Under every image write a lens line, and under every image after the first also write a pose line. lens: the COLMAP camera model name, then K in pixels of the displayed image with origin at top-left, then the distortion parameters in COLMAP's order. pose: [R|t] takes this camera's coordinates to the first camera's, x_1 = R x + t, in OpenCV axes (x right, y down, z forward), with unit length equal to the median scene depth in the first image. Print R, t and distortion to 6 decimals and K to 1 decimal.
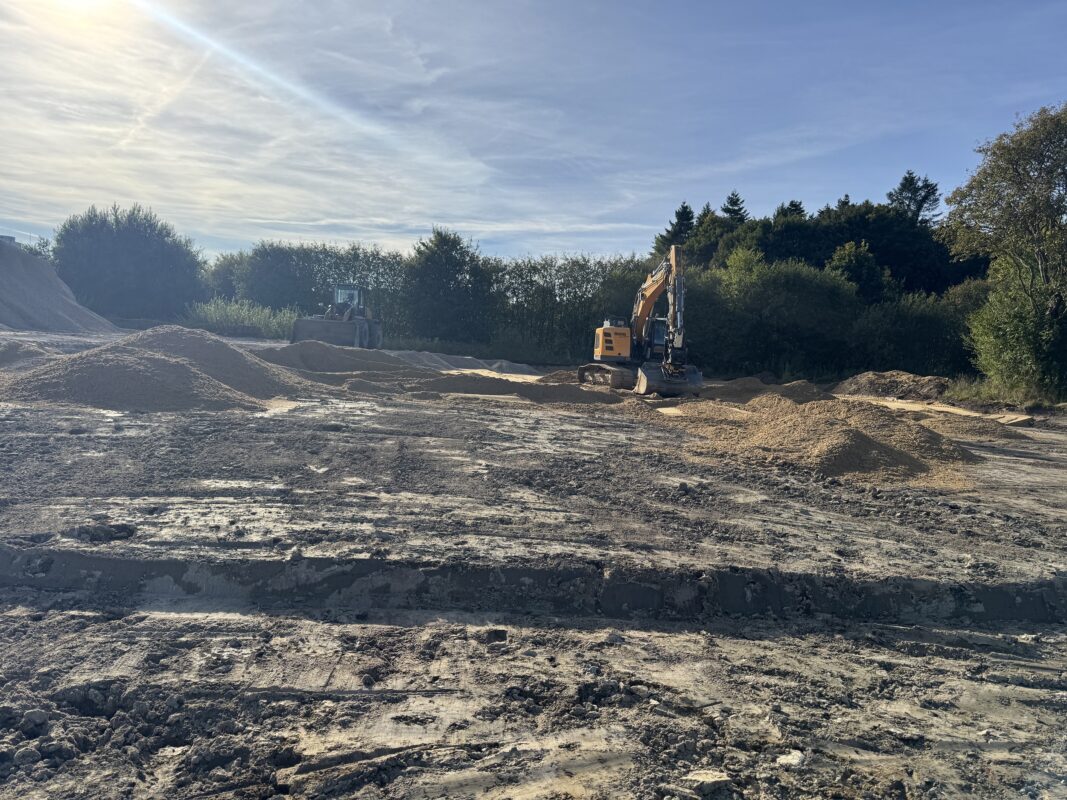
lens RADIAL K [[732.0, 0, 535.5], [0, 732.0, 400.4], [0, 0, 1]] dist [0.005332, -0.034923]
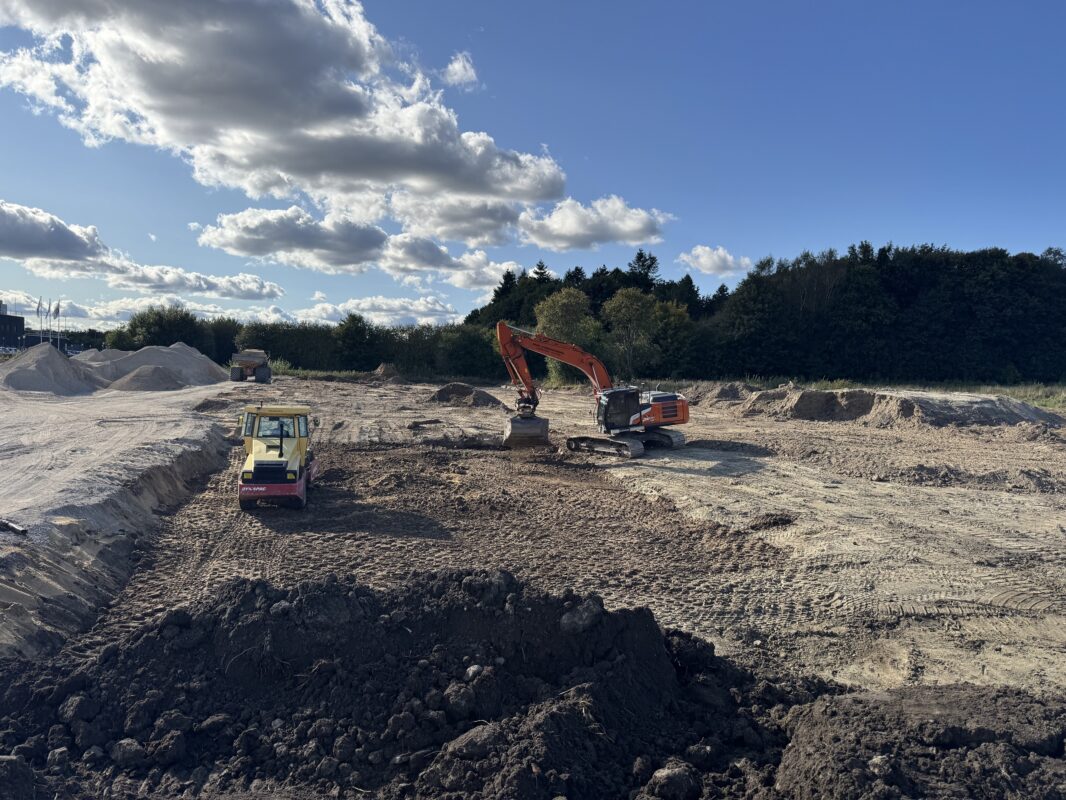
lens RADIAL K [[731.3, 0, 538.2], [0, 731.3, 398.5], [0, 0, 1]] dist [0.005332, -0.034923]
pose [[0.987773, -0.057032, 0.145091, 0.033133], [0.060870, 0.997900, -0.022154, 0.033723], [-0.143523, 0.030715, 0.989170, -0.509577]]
